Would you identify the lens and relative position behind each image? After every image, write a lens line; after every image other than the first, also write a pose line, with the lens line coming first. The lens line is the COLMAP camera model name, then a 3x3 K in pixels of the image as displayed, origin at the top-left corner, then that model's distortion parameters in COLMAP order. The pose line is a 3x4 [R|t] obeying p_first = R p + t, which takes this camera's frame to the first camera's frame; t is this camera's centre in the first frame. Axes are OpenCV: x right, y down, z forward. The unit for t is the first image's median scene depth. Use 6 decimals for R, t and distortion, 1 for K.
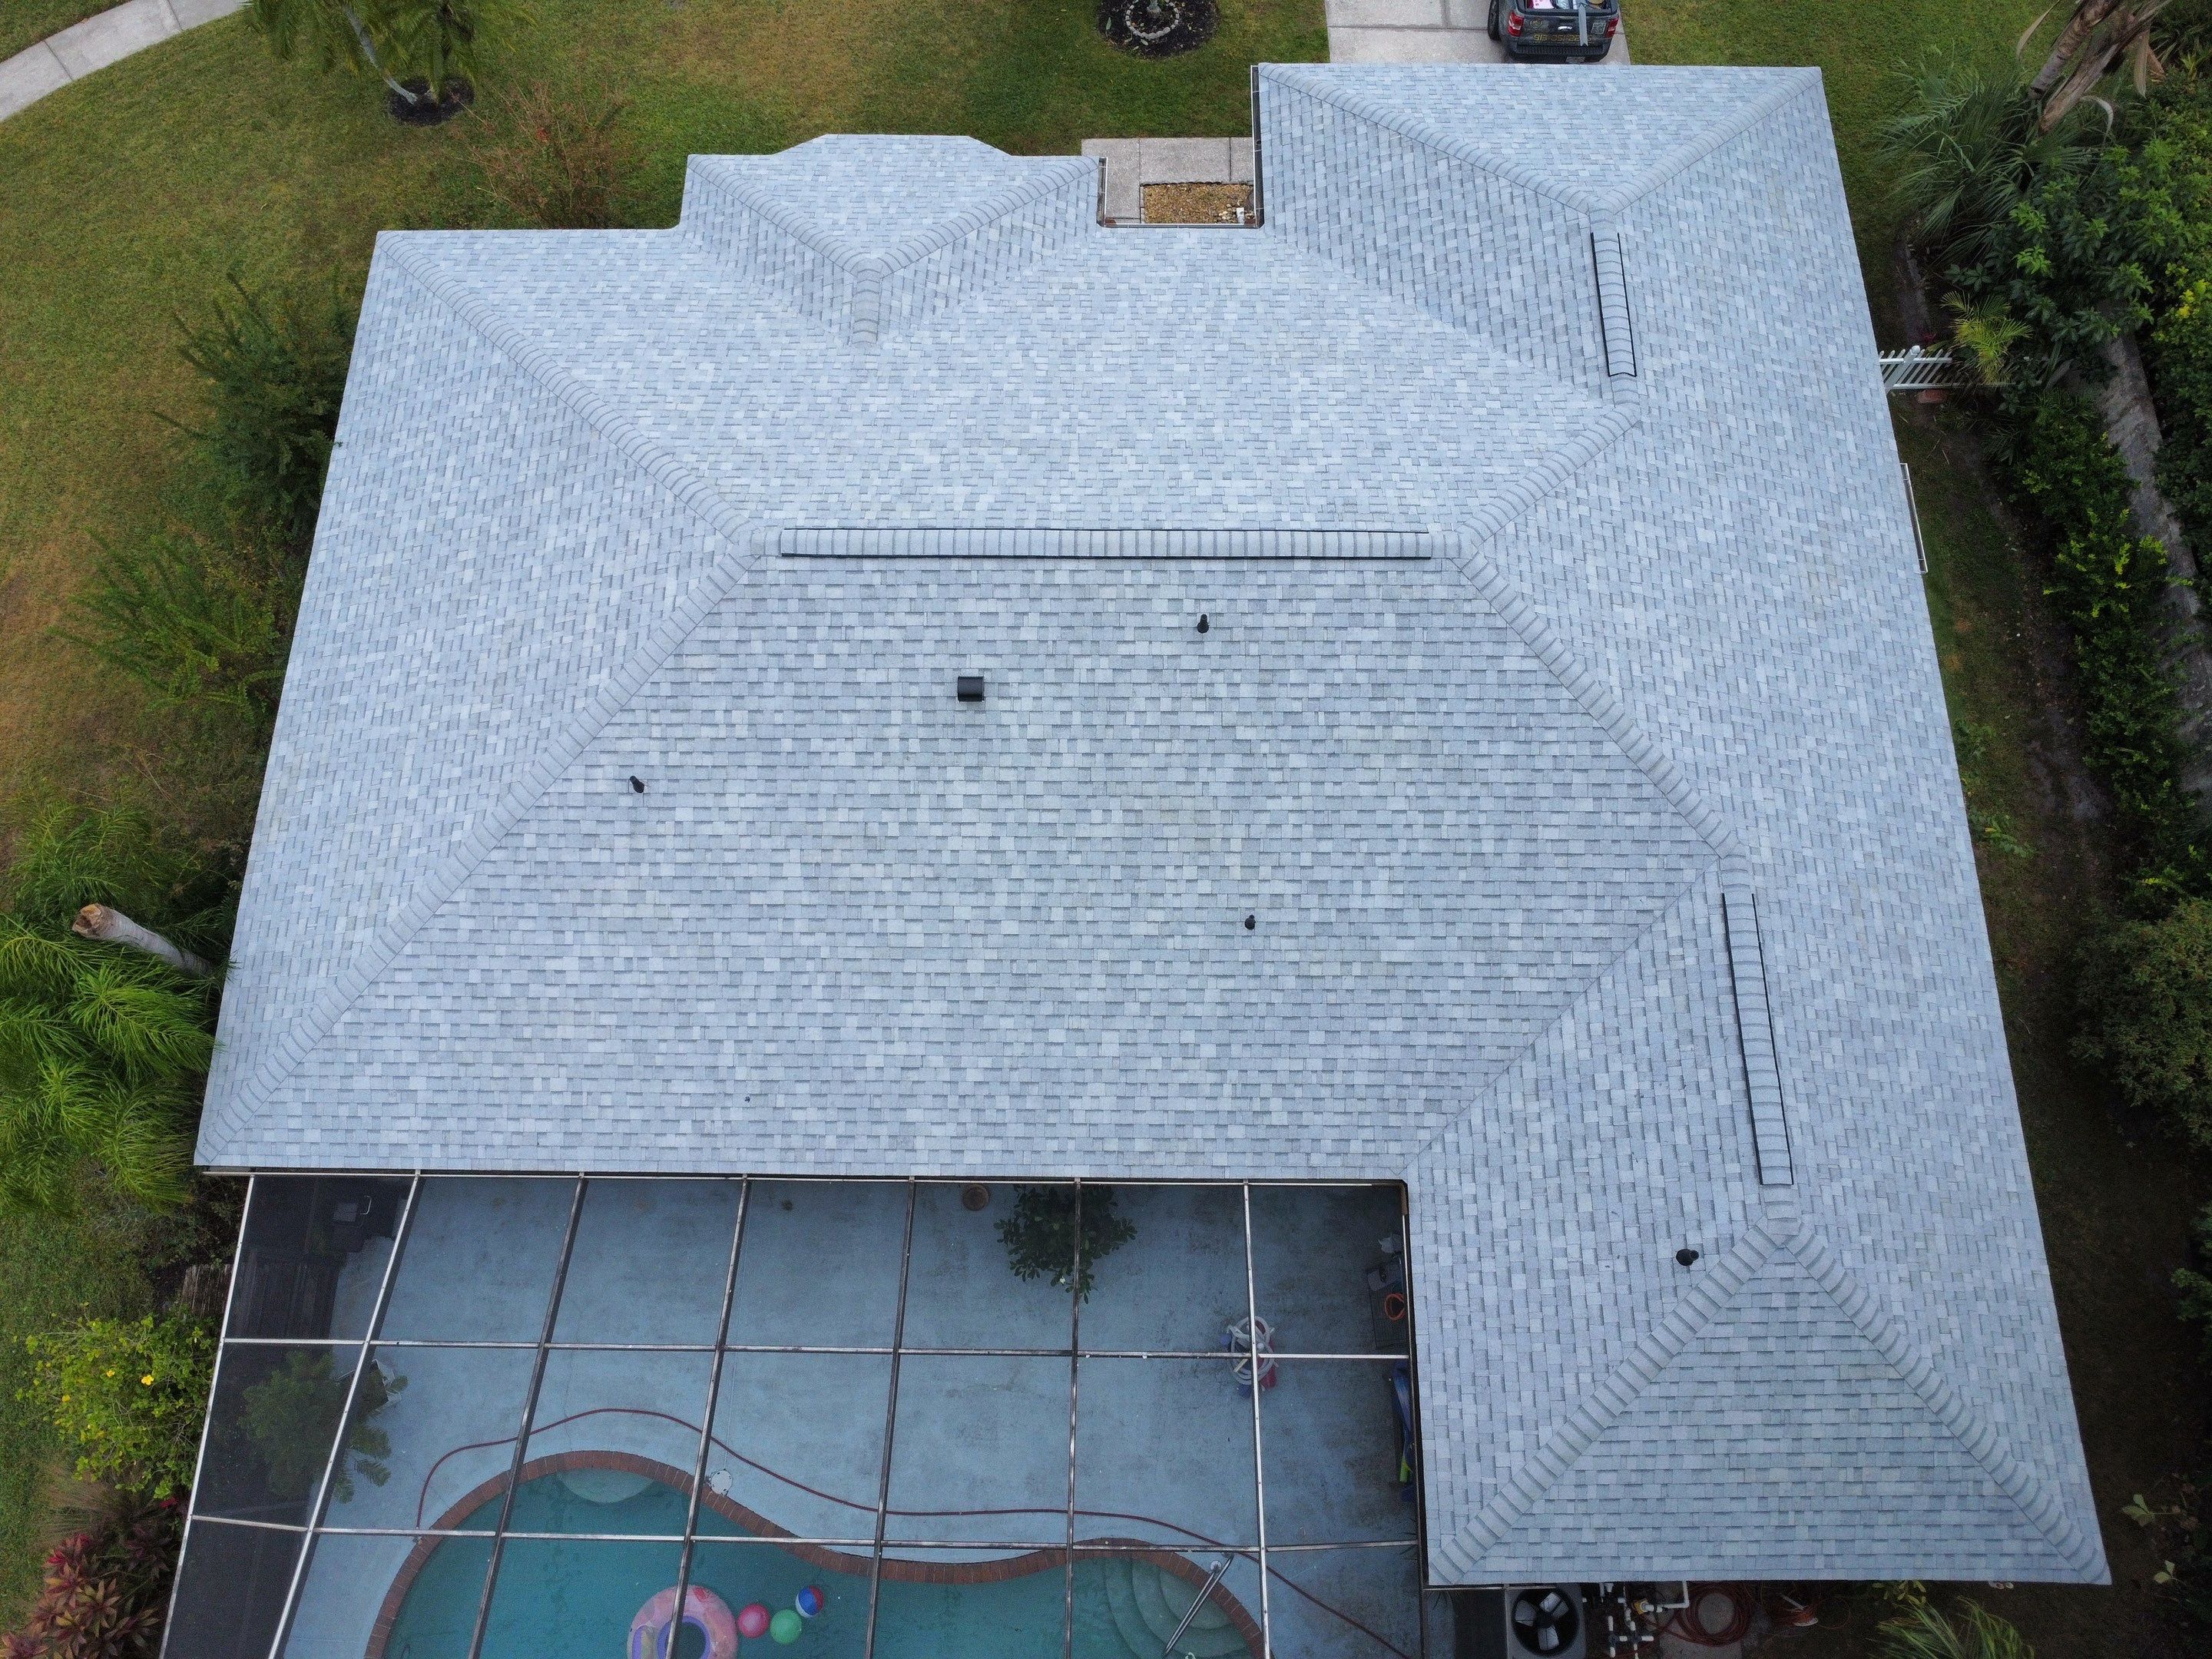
lens RADIAL K [[1610.4, 0, 1095.0], [0, 1610.4, 825.1], [0, 0, 1]] dist [-0.030278, -0.002929]
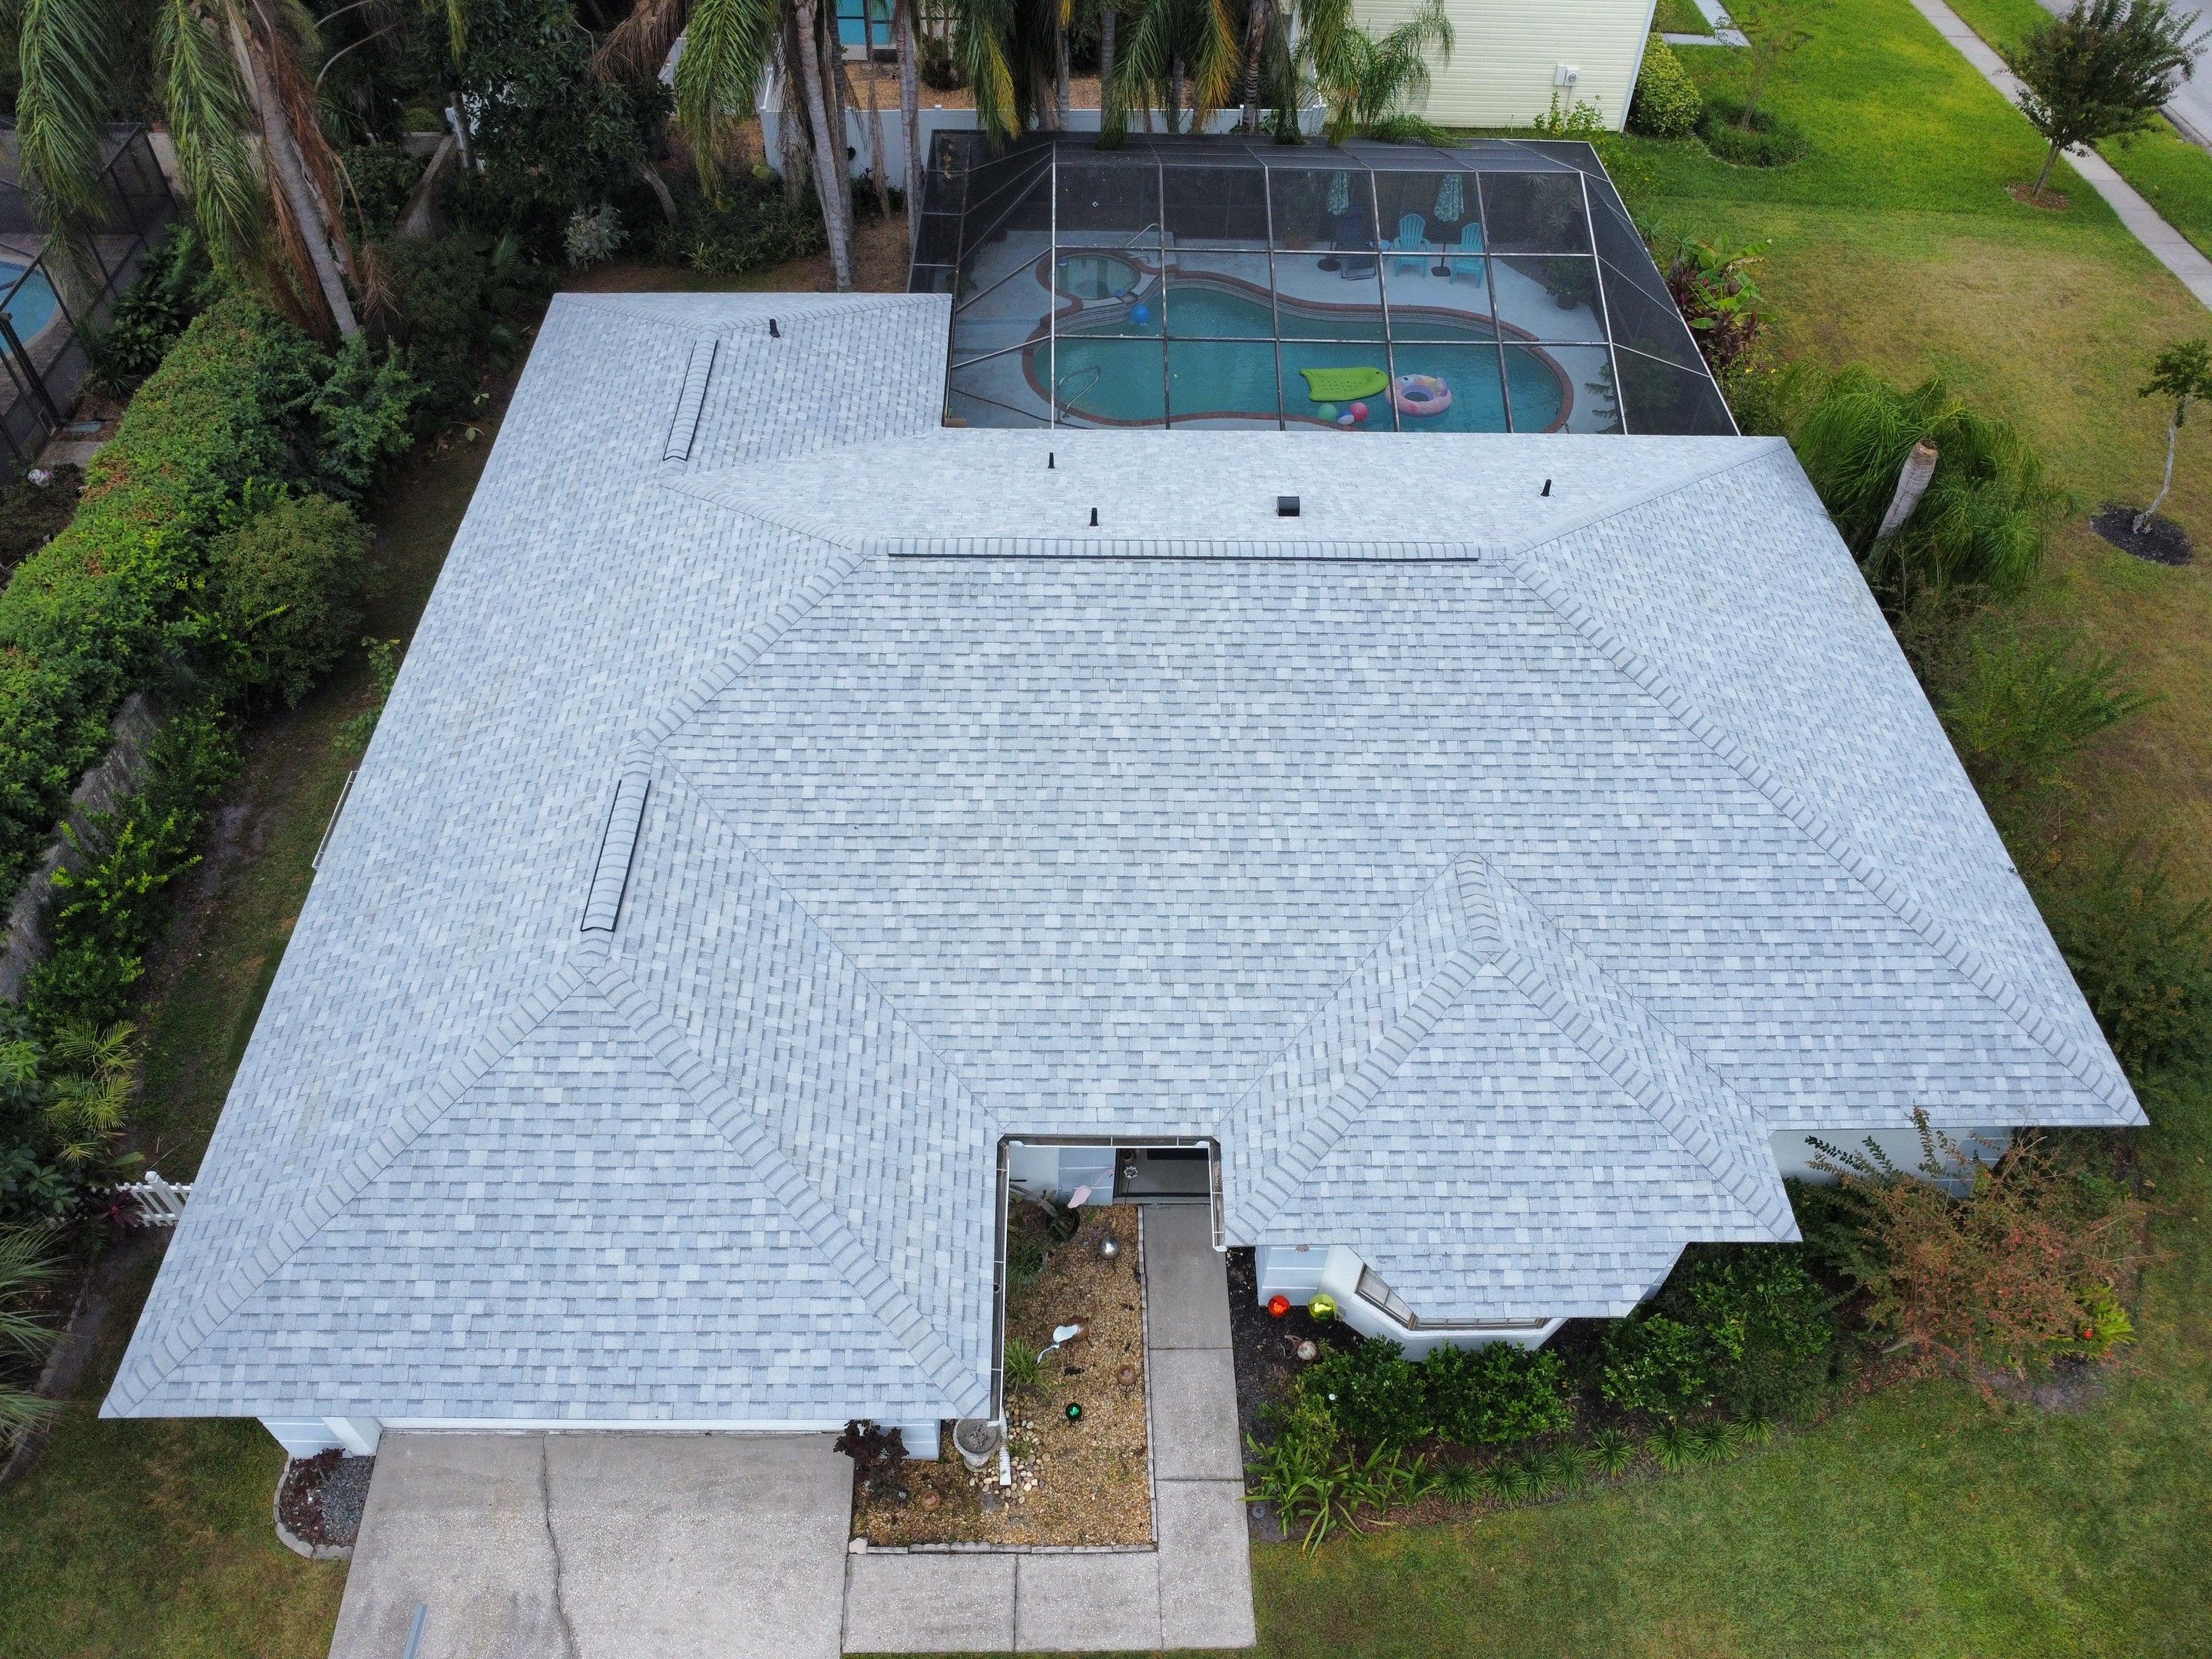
lens RADIAL K [[1610.4, 0, 1095.0], [0, 1610.4, 812.6], [0, 0, 1]] dist [-0.030278, -0.002929]
pose [[-0.999651, 0.012576, -0.023226, 0.093873], [-0.026408, -0.458907, 0.888092, -1.214704], [0.000510, 0.888395, 0.459079, 0.643495]]
